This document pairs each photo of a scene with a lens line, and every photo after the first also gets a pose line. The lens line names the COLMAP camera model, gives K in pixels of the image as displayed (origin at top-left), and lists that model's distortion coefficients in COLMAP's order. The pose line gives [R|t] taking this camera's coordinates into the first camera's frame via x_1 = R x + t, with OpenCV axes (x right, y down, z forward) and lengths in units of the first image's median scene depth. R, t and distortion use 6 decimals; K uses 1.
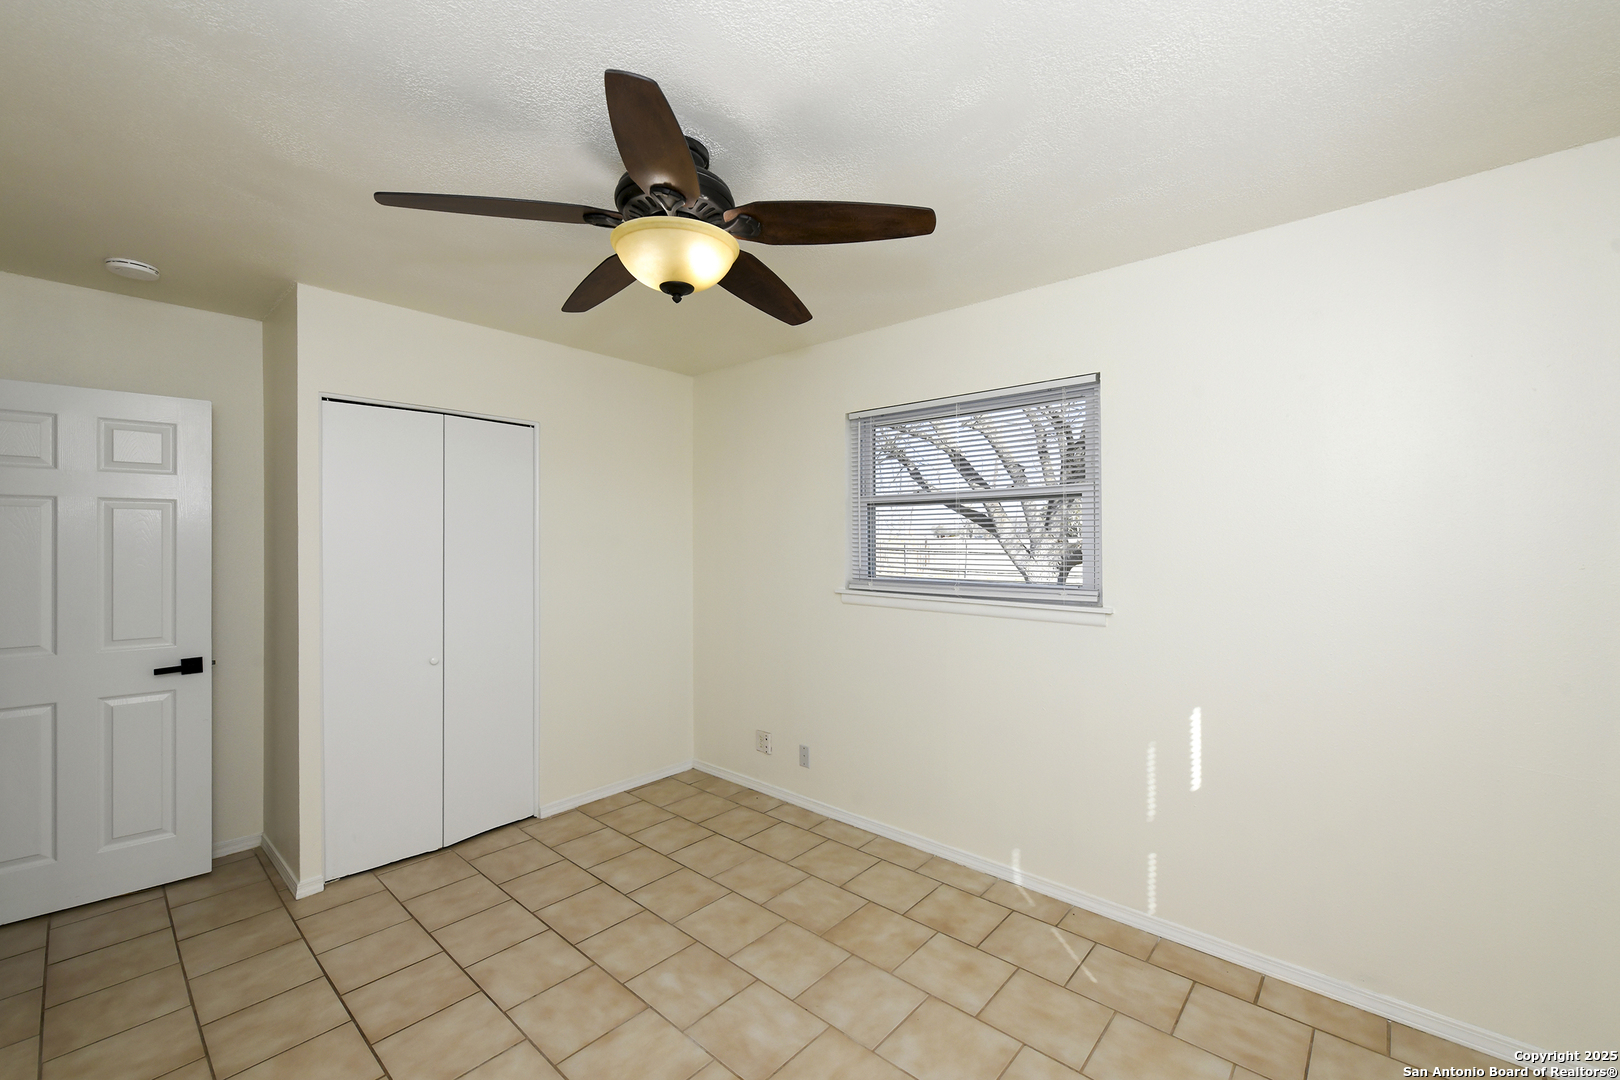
lens RADIAL K [[649.4, 0, 811.0], [0, 649.4, 537.6], [0, 0, 1]] dist [-0.000741, -0.000355]
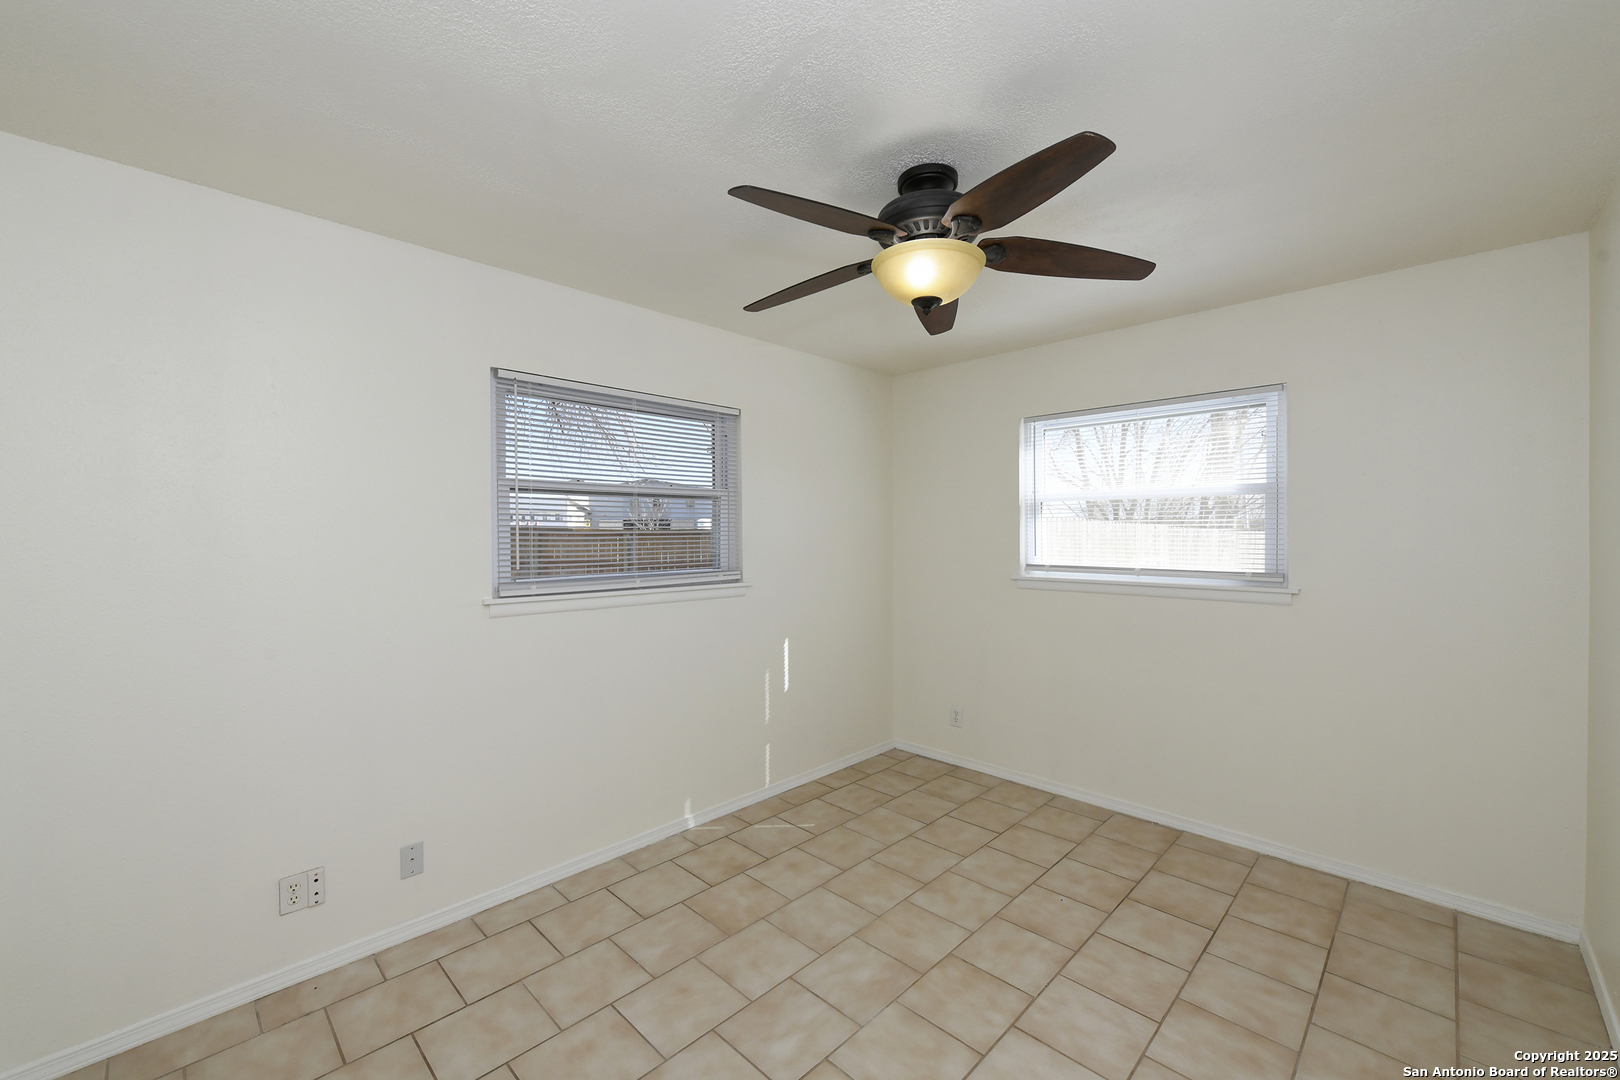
lens RADIAL K [[649.4, 0, 808.8], [0, 649.4, 532.9], [0, 0, 1]] dist [-0.000741, -0.000355]
pose [[0.061660, 0.004960, 0.998085, -0.931724], [0.004605, 0.999976, -0.005254, 0.011542], [-0.998087, 0.004920, 0.061635, 0.794644]]
